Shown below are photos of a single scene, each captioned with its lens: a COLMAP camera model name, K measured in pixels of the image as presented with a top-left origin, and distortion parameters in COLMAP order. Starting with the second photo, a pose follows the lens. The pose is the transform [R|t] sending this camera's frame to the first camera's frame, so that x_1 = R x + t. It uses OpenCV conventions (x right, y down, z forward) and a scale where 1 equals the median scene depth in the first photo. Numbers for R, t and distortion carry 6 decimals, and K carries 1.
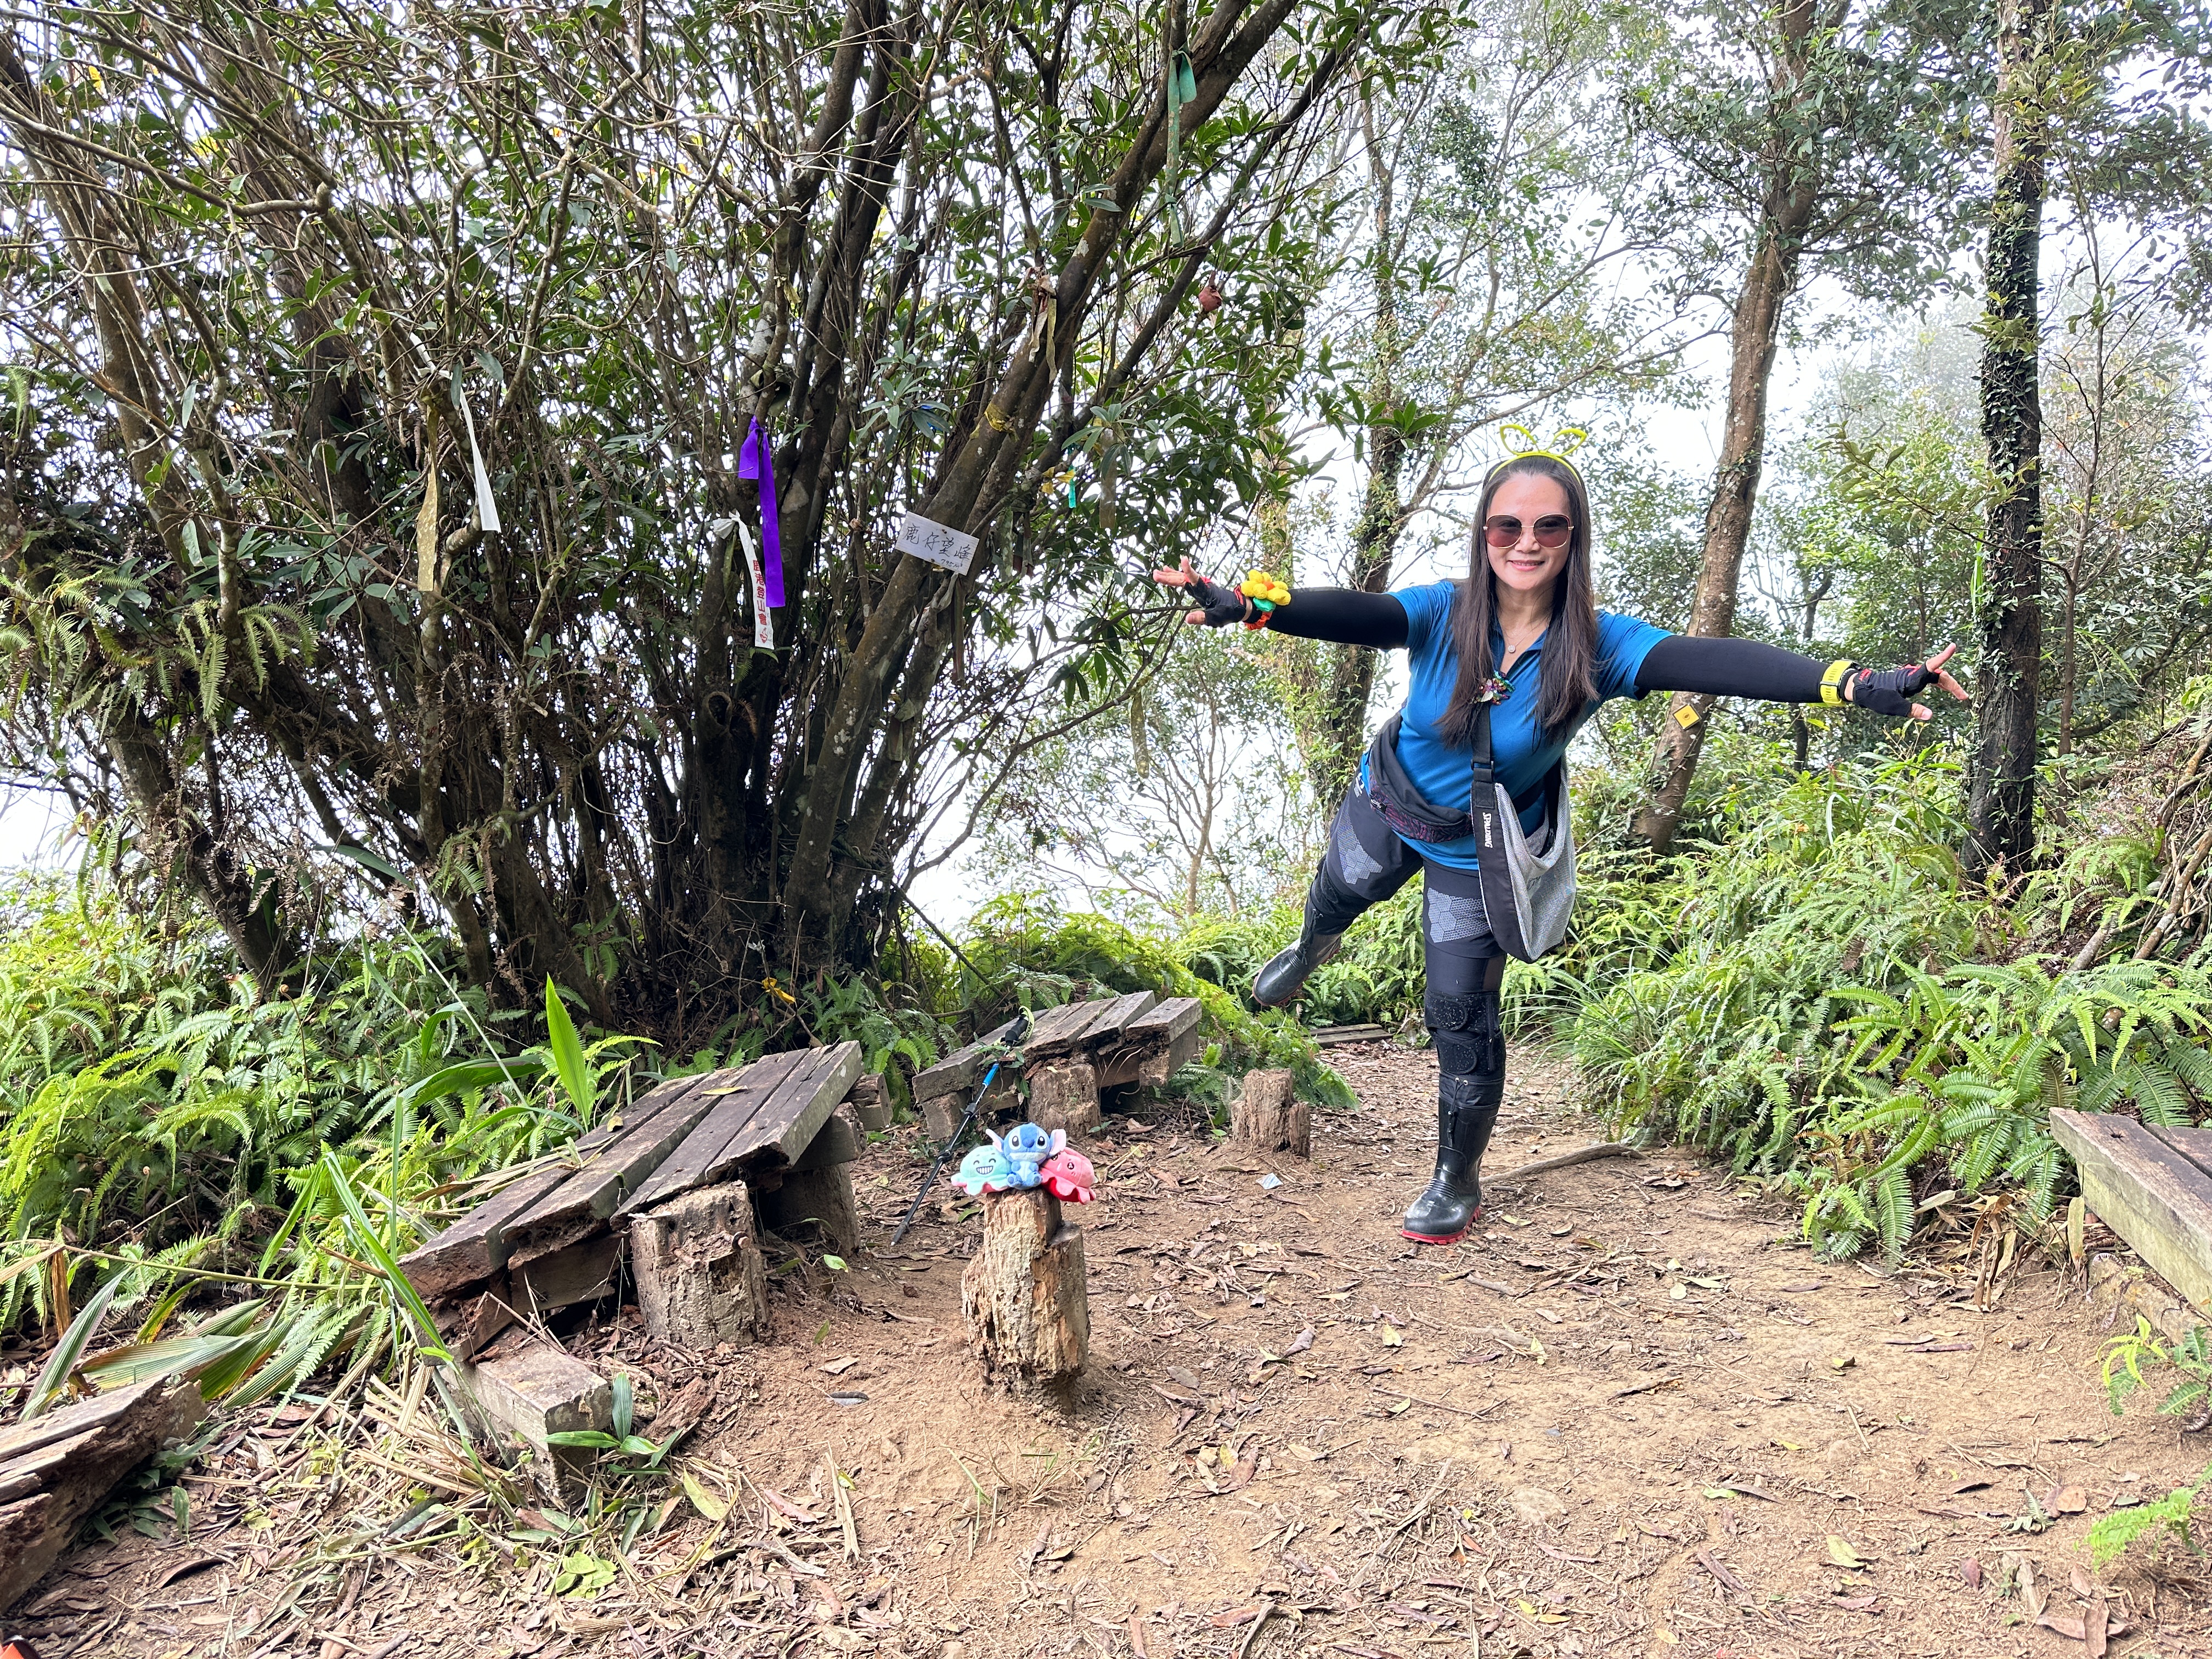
lens RADIAL K [[1517.2, 0, 1114.6], [0, 1517.2, 818.5], [0, 0, 1]] dist [0.142382, -0.219972]
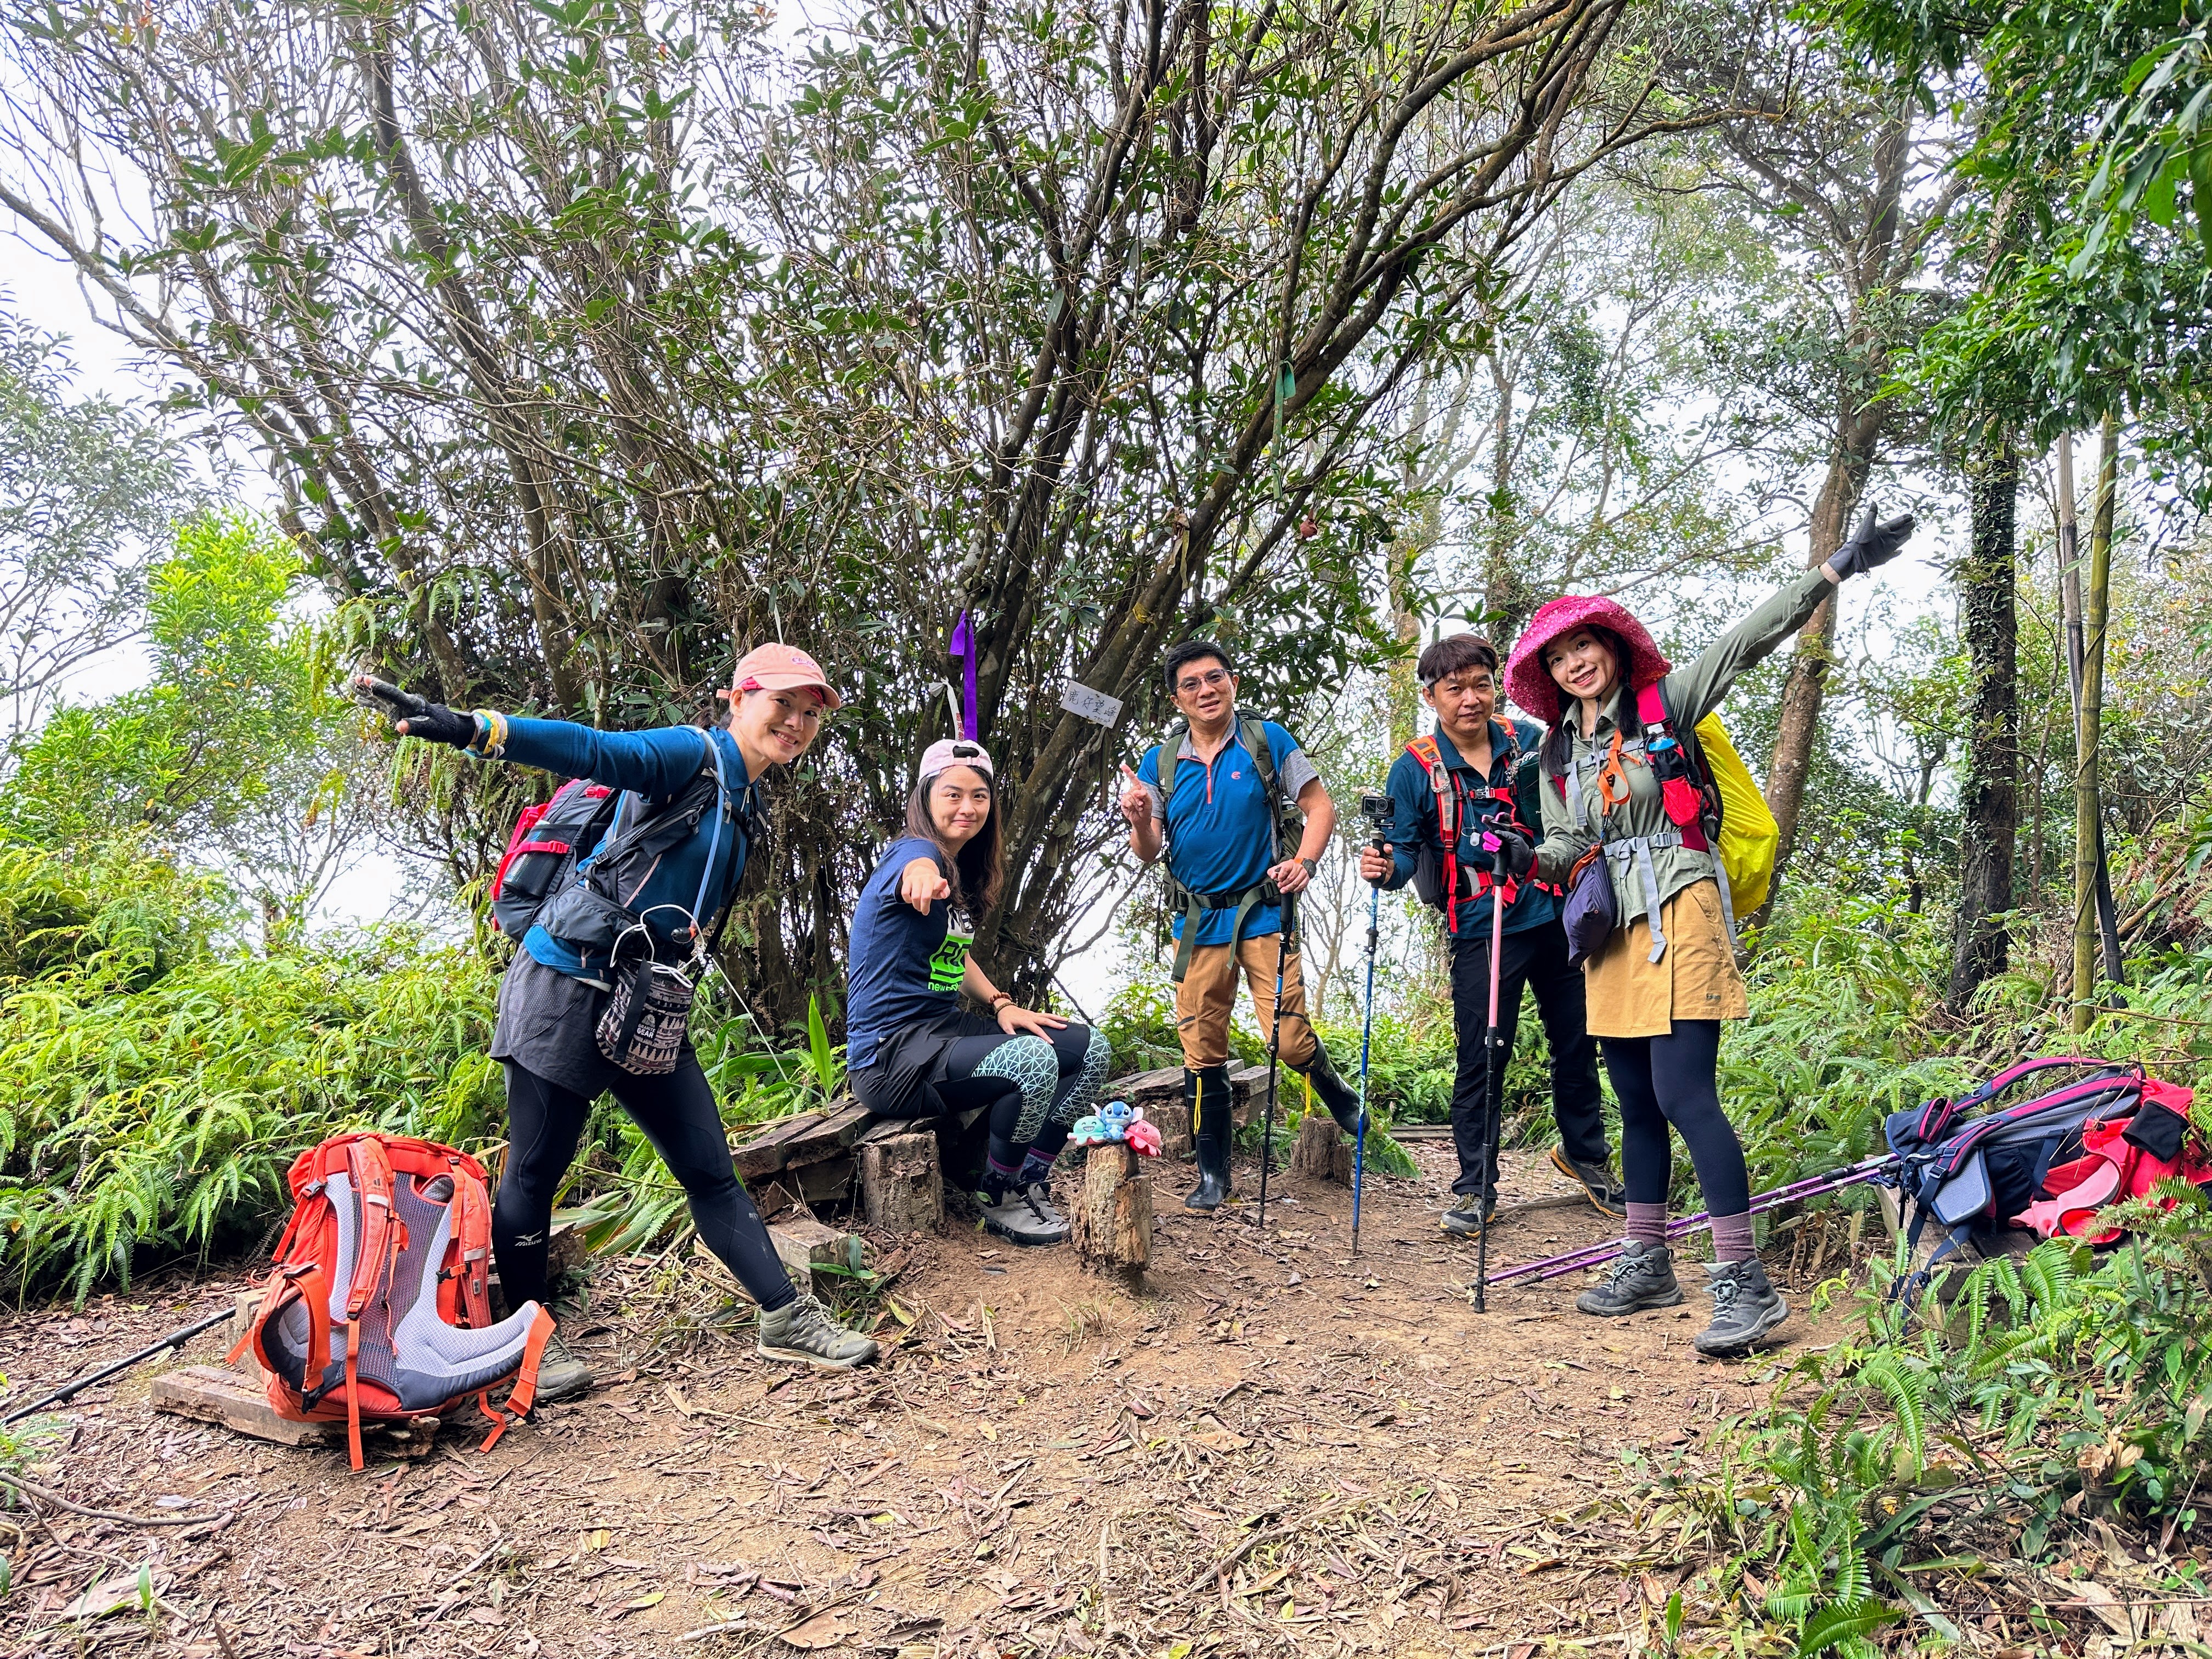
lens RADIAL K [[1517.2, 0, 1114.6], [0, 1517.2, 818.5], [0, 0, 1]] dist [0.142382, -0.219972]
pose [[0.993111, 0.043893, -0.108644, 0.045653], [-0.052712, 0.995426, -0.079679, 0.019957], [0.104650, 0.084857, 0.990882, -0.264118]]
